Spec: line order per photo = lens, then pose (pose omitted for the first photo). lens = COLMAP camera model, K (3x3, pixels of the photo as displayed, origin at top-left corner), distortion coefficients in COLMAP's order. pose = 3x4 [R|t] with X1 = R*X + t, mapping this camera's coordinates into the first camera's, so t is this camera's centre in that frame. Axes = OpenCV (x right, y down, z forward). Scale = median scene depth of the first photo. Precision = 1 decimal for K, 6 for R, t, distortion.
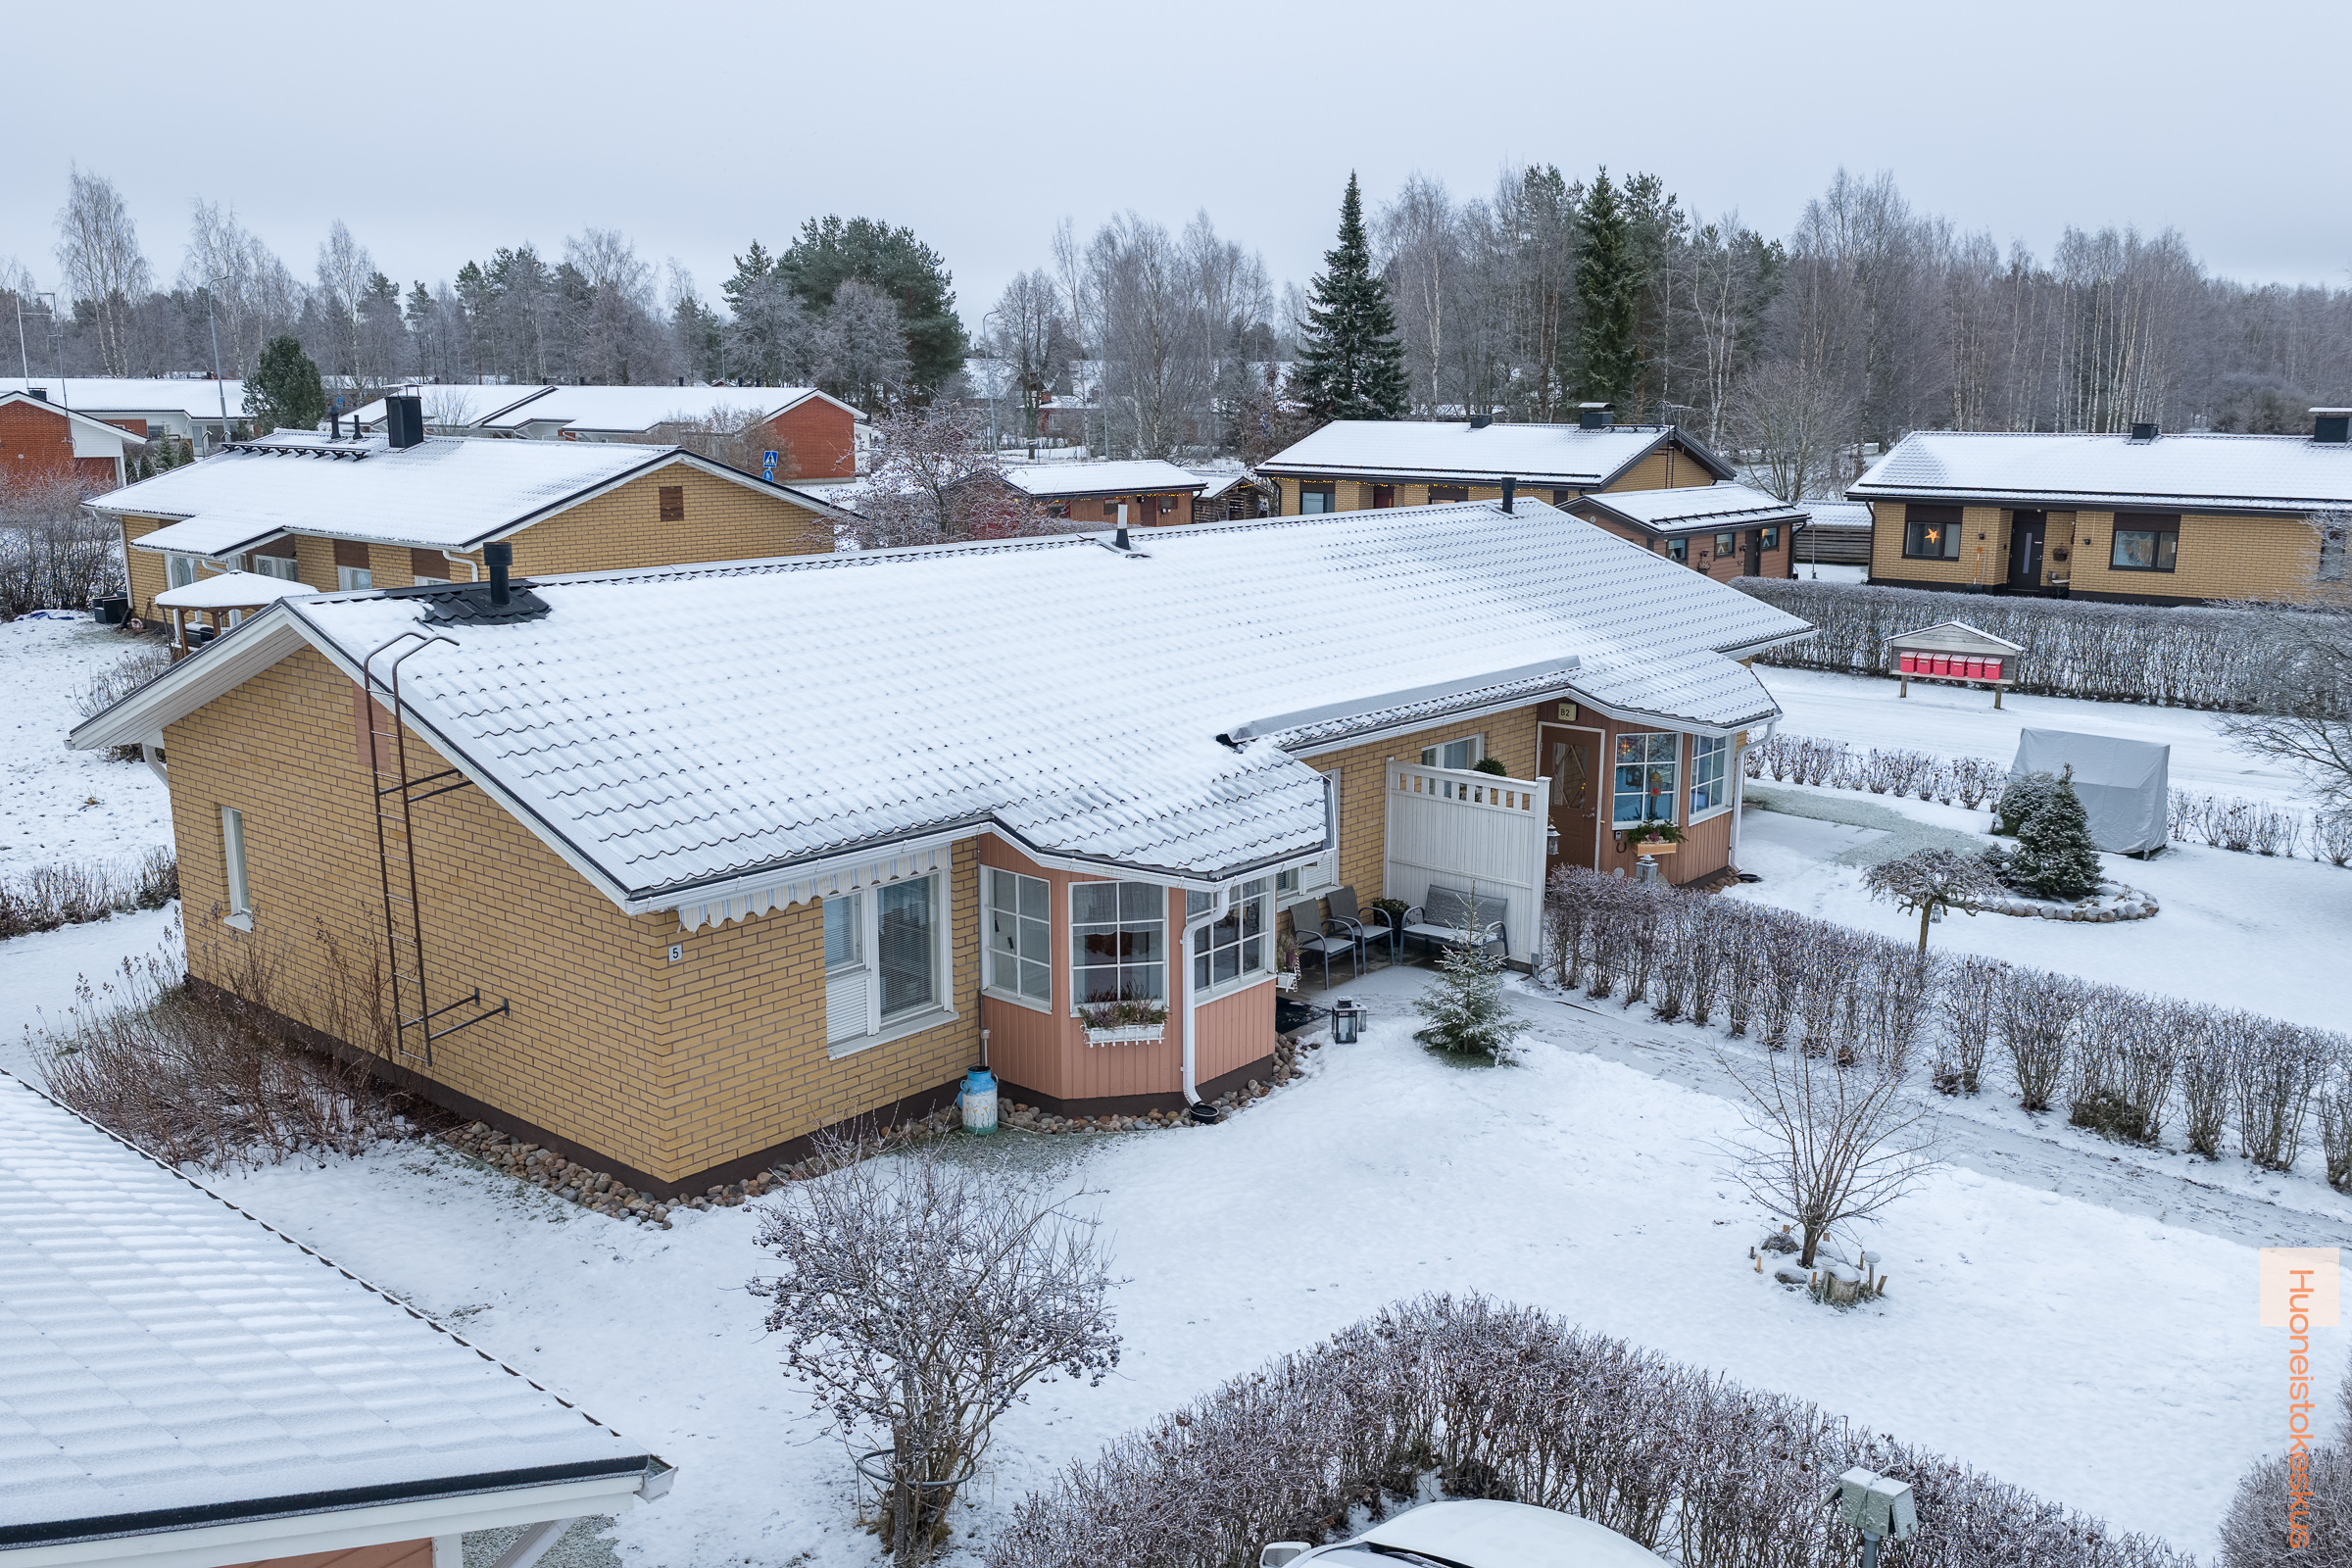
lens RADIAL K [[1939.3, 0, 1176.0], [0, 1939.3, 784.0], [0, 0, 1]] dist [0.033761, -0.002962]
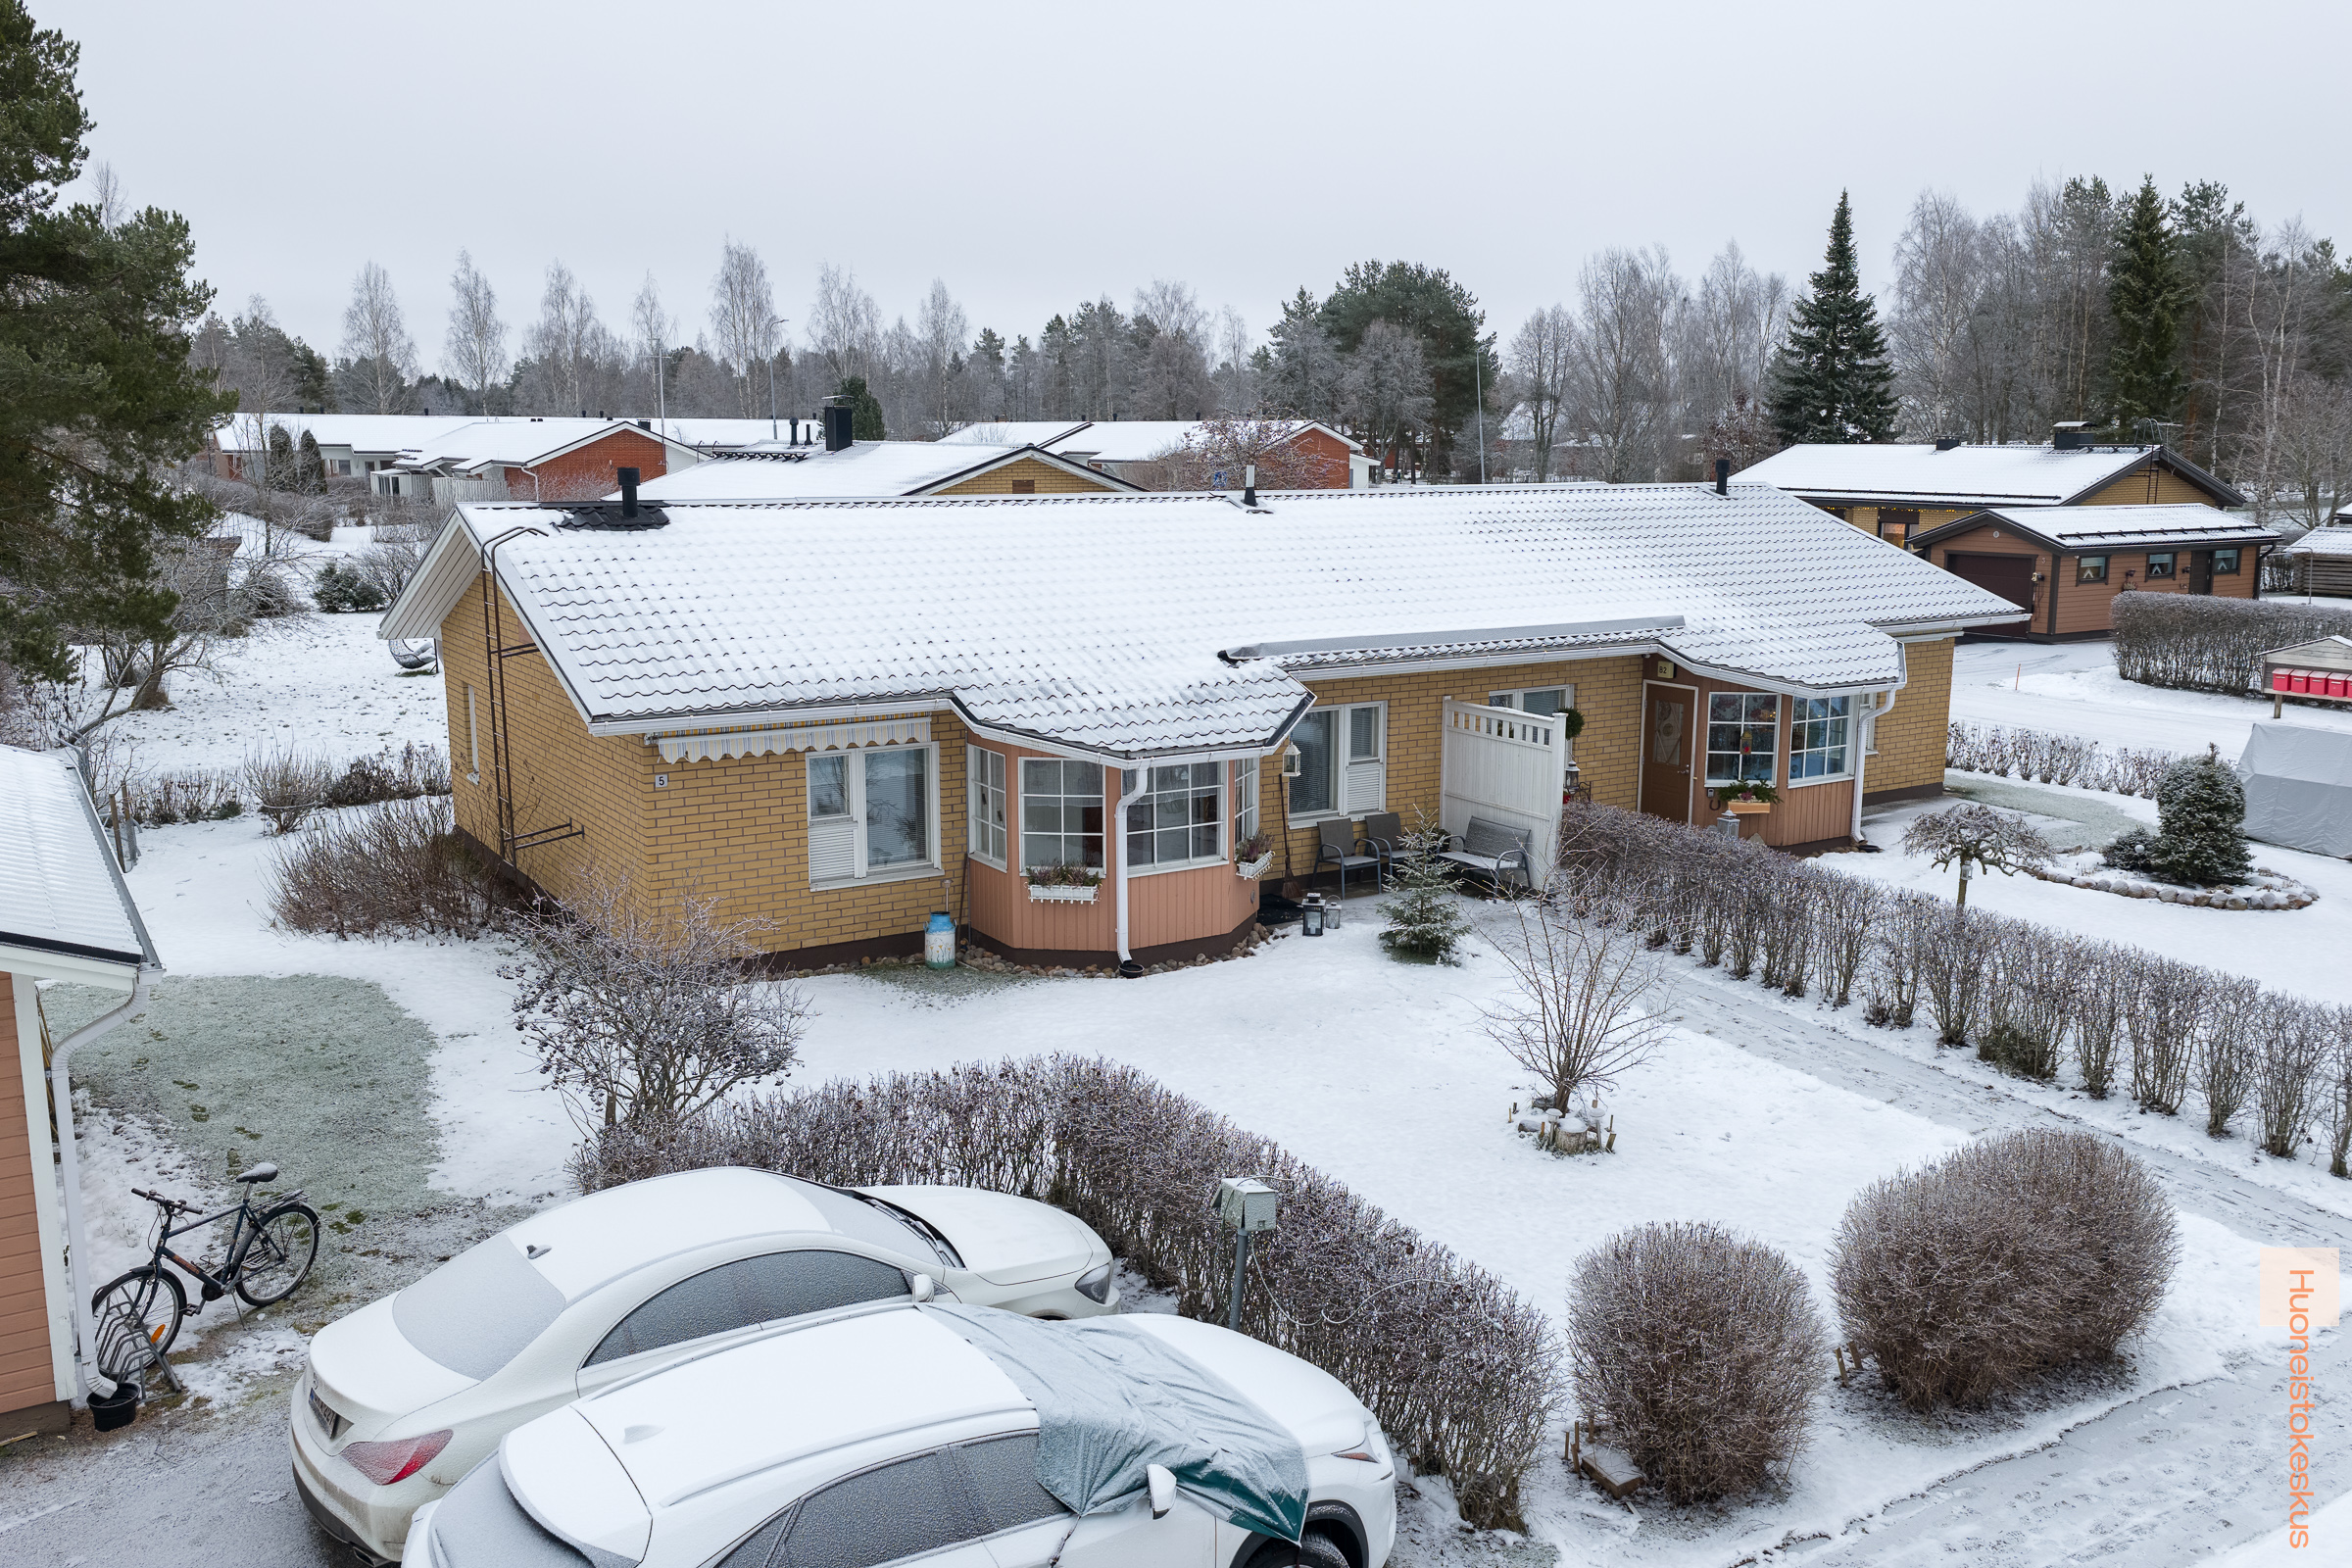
lens RADIAL K [[1939.3, 0, 1176.0], [0, 1939.3, 784.0], [0, 0, 1]] dist [0.033761, -0.002962]
pose [[0.954411, 0.052397, -0.293860, 0.249721], [-0.059858, 0.998071, -0.016448, 0.053388], [0.292431, 0.033288, 0.955707, -0.052155]]
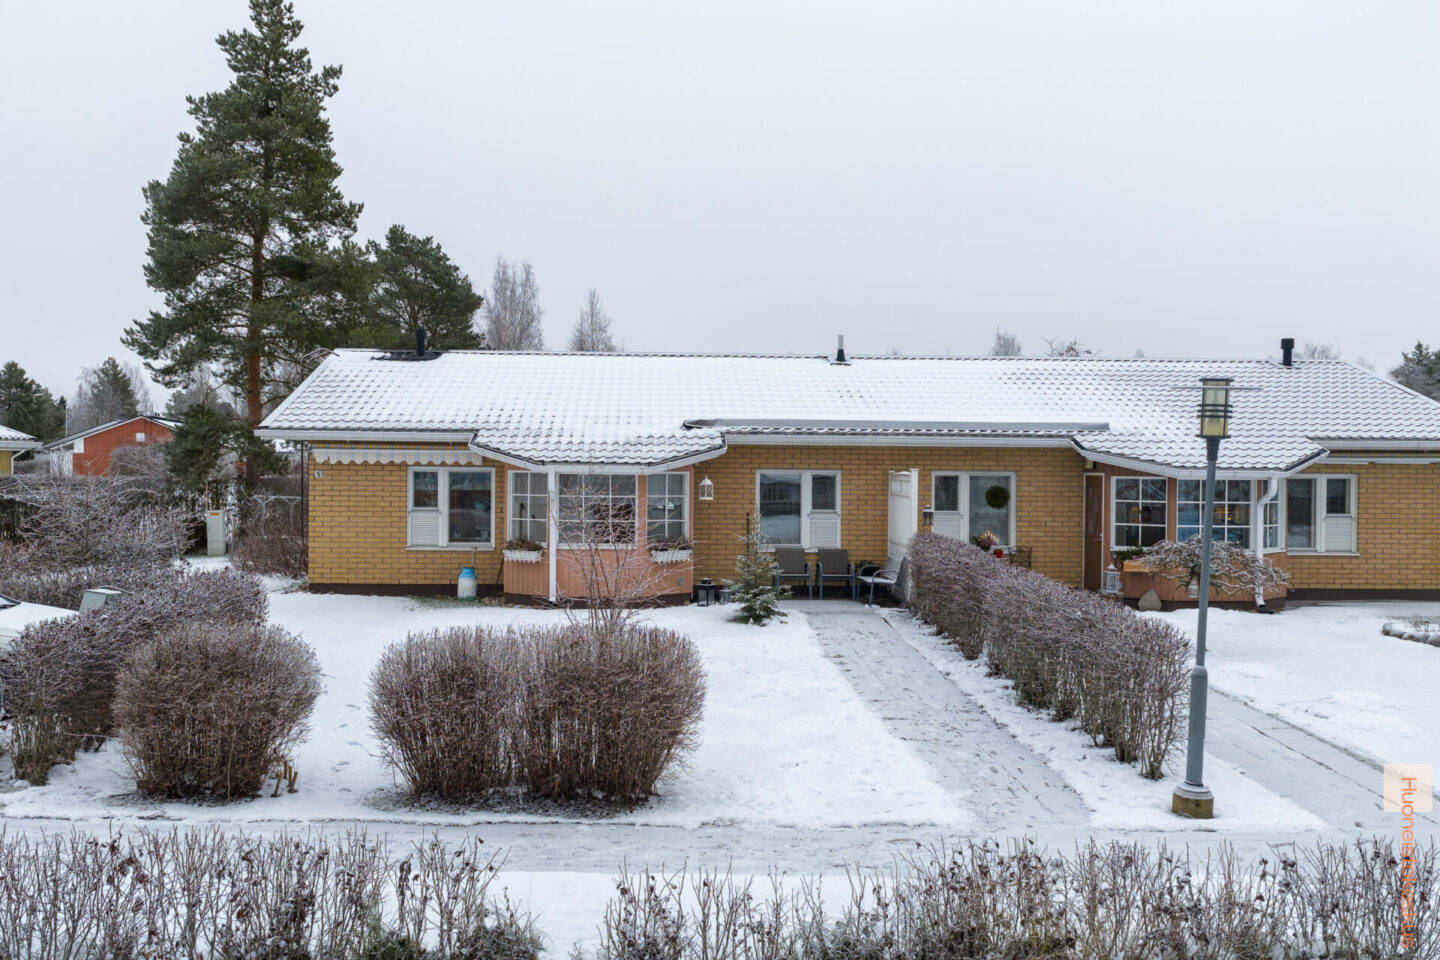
lens RADIAL K [[1229.1, 0, 698.0], [0, 1229.1, 480.3], [0, 0, 1]] dist [0.035353, -0.002238]
pose [[0.675146, 0.010438, -0.737610, 0.624115], [-0.155636, 0.979408, -0.128596, 0.122181], [0.721079, 0.201620, 0.662868, 0.233400]]
